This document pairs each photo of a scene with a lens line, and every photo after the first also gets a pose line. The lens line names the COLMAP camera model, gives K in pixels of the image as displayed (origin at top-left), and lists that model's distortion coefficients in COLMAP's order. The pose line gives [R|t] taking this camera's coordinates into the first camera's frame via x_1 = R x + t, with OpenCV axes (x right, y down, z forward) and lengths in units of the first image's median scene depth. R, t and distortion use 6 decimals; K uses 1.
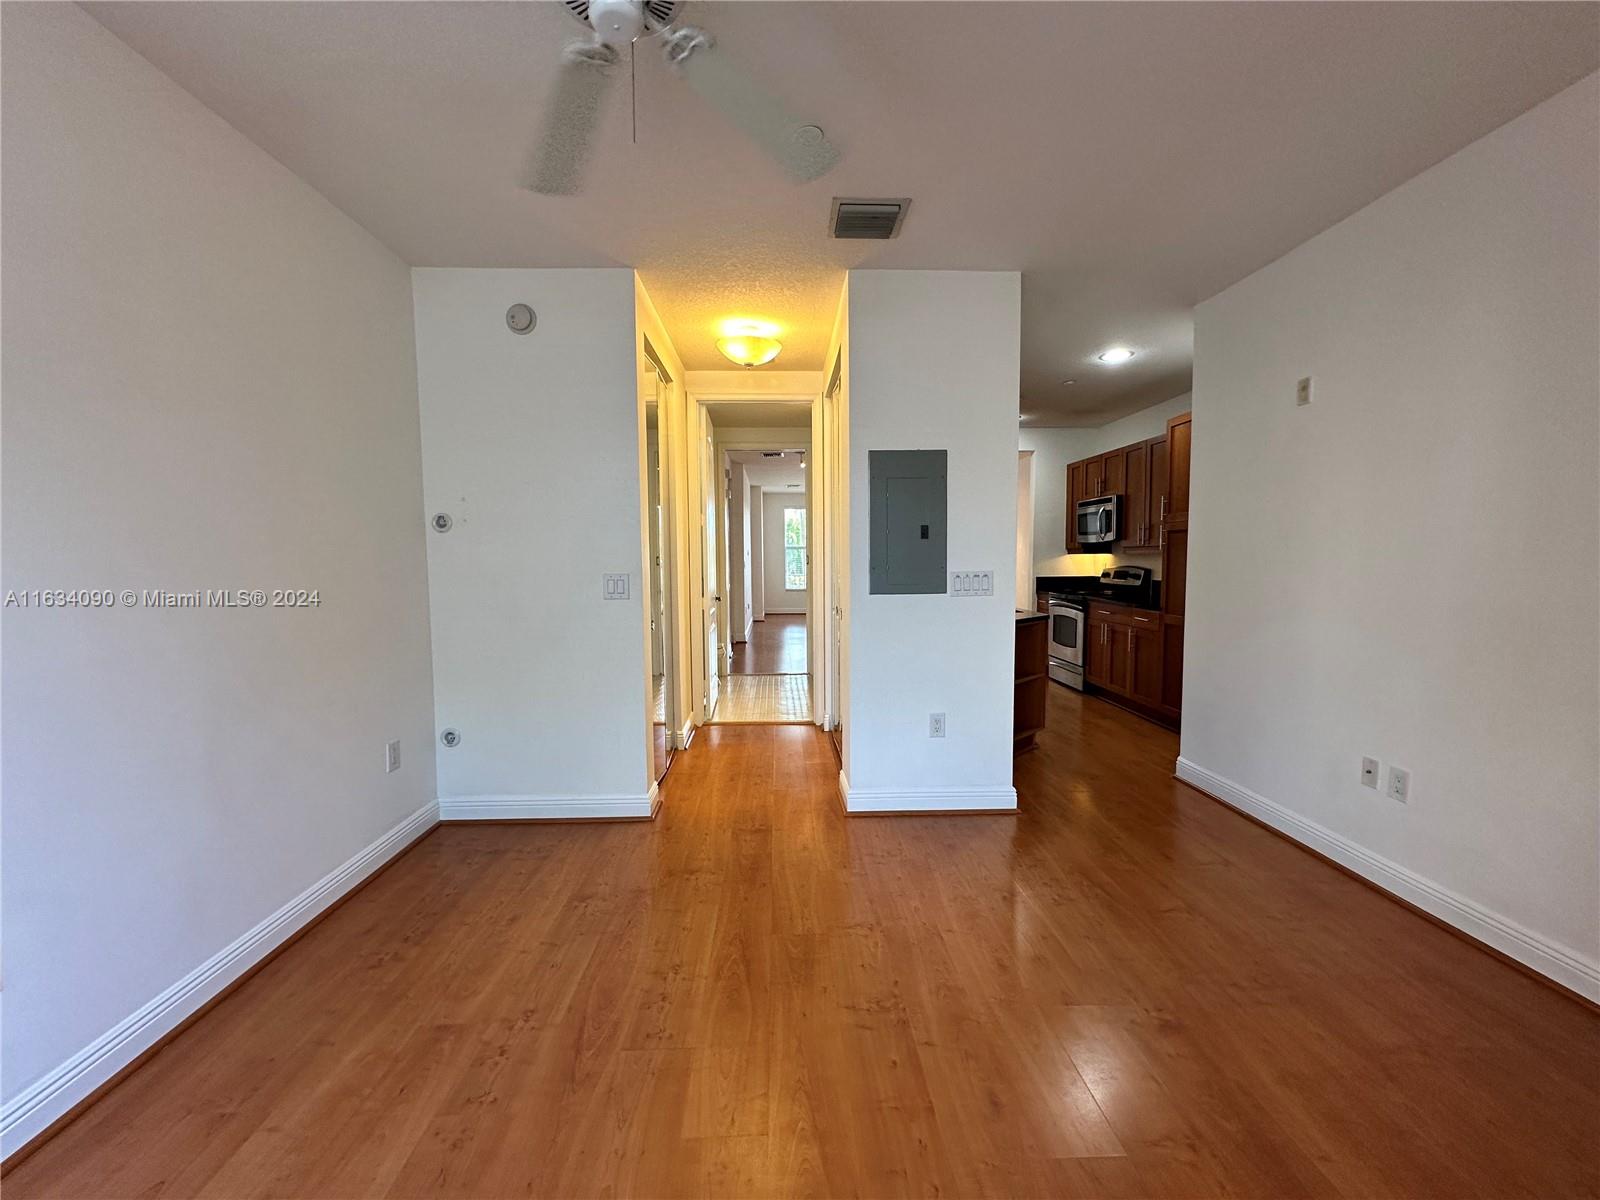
lens RADIAL K [[634.4, 0, 800.0], [0, 634.4, 598.8], [0, 0, 1]] dist [-0.004155, -0.000355]
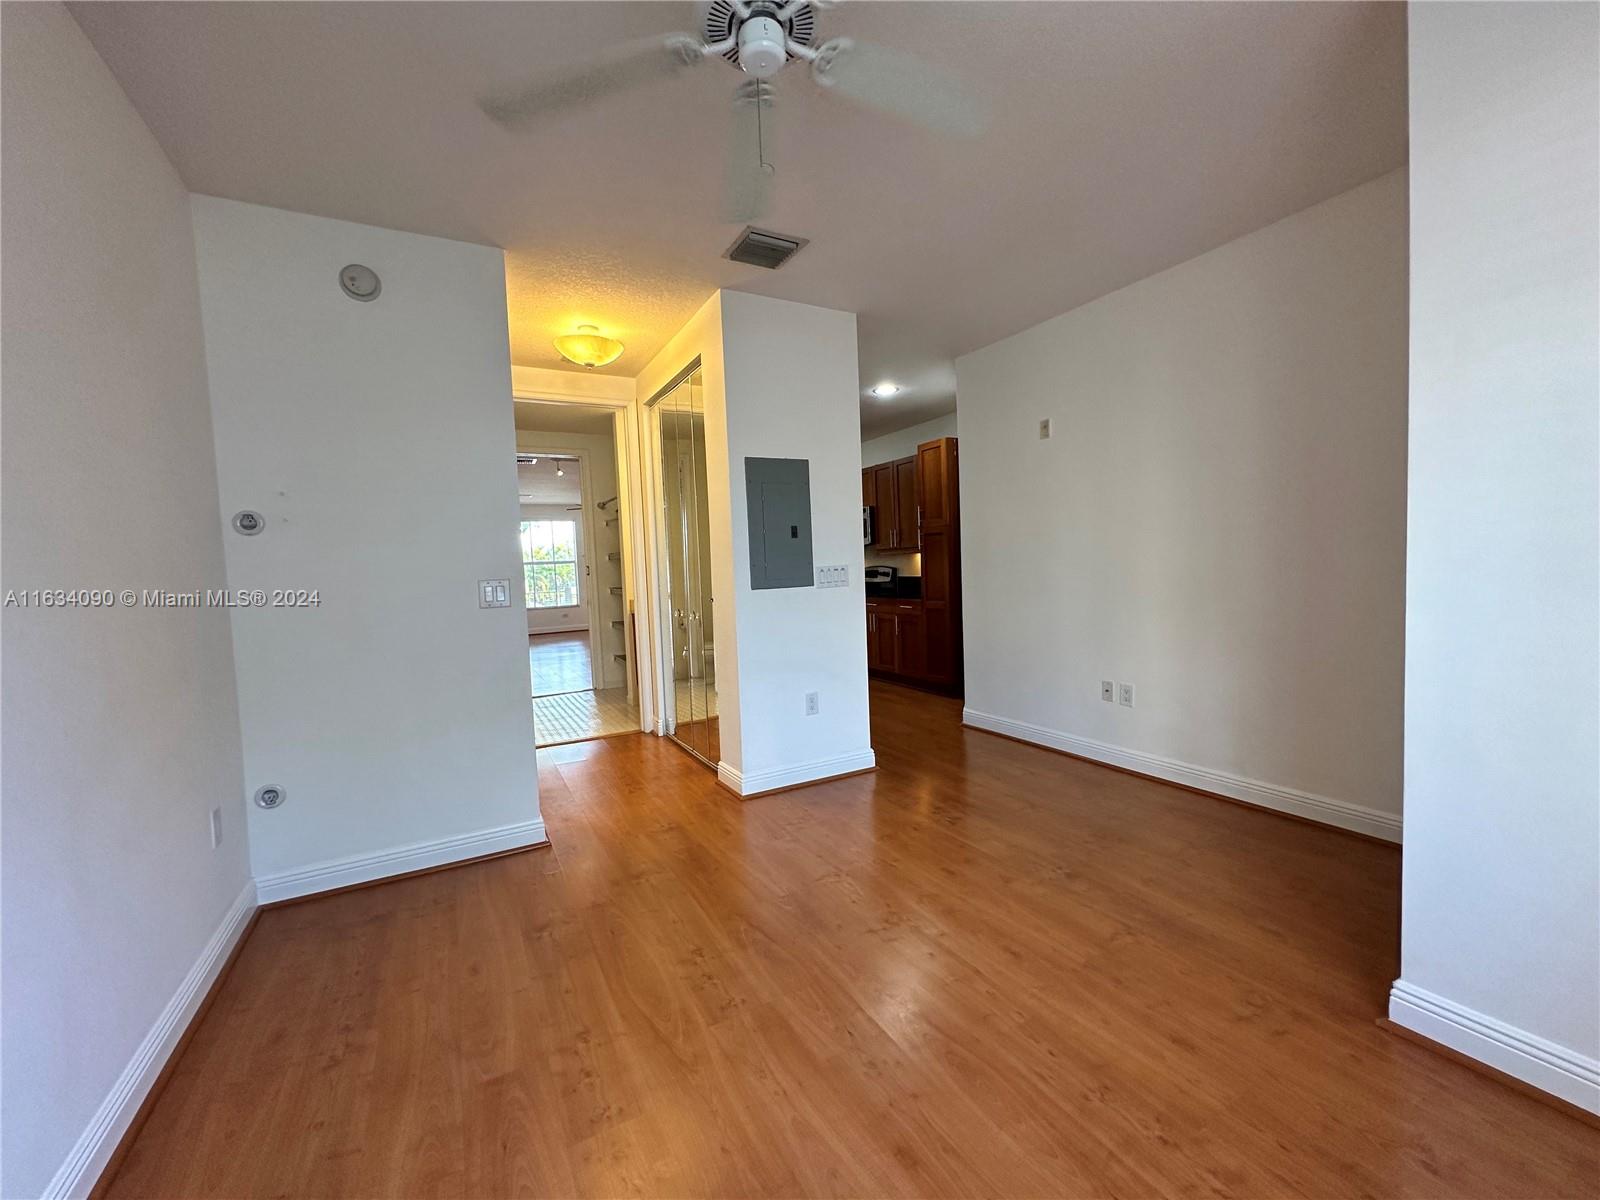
lens RADIAL K [[634.4, 0, 800.0], [0, 634.4, 599.0], [0, 0, 1]] dist [-0.004155, -0.000355]
pose [[0.892026, -0.053159, 0.448848, -0.303405], [0.064206, 0.997892, -0.009416, 0.024239], [-0.447401, 0.037218, 0.893559, -0.000999]]
